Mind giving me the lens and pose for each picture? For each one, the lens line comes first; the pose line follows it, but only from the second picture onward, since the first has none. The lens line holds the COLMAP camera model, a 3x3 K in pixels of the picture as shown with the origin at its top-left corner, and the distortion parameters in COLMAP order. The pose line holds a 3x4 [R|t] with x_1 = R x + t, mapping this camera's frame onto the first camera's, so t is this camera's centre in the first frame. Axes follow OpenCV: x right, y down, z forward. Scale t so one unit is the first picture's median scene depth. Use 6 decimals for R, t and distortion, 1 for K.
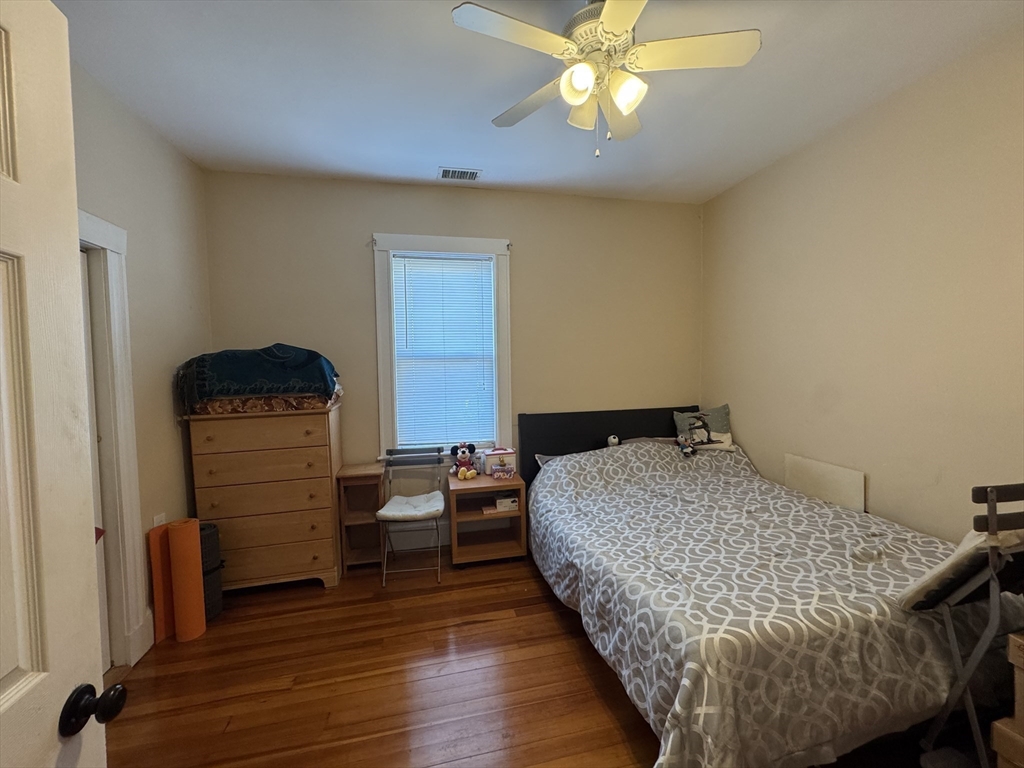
lens RADIAL K [[410.1, 0, 512.0], [0, 410.1, 384.0], [0, 0, 1]] dist [-0.000601, 0.000239]
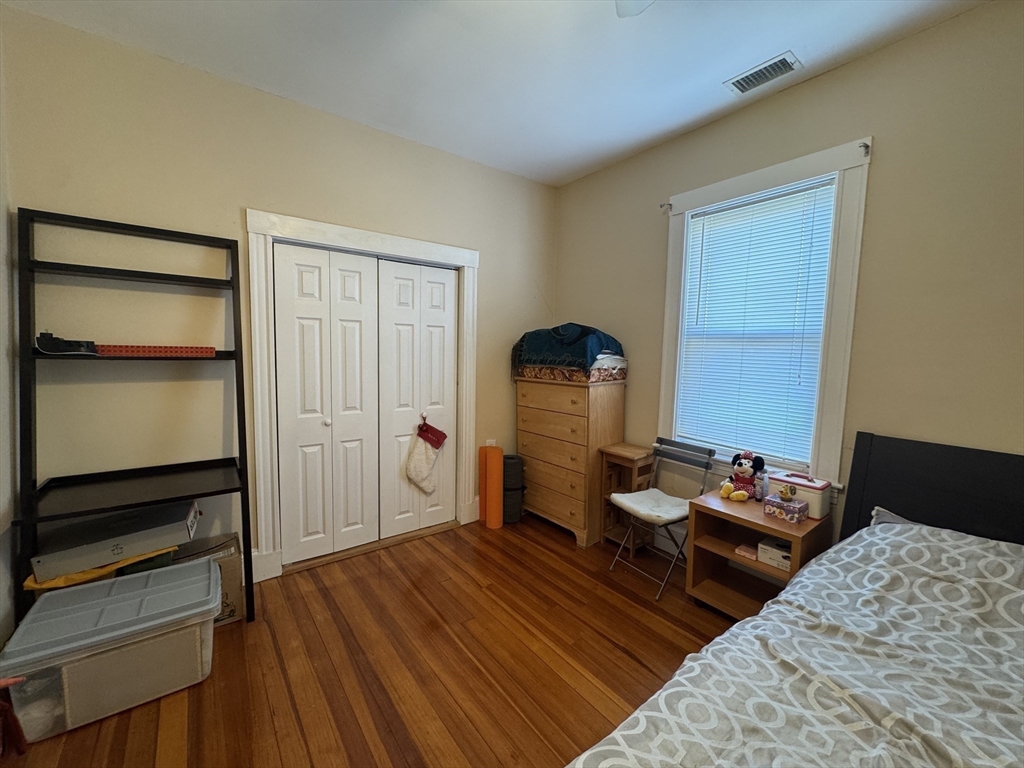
lens RADIAL K [[410.1, 0, 512.0], [0, 410.1, 384.0], [0, 0, 1]] dist [-0.000601, 0.000239]
pose [[0.417111, 0.105886, -0.902666, 0.410725], [-0.071370, 0.993939, 0.083613, -0.011925], [0.906049, 0.029548, 0.422140, 0.347595]]
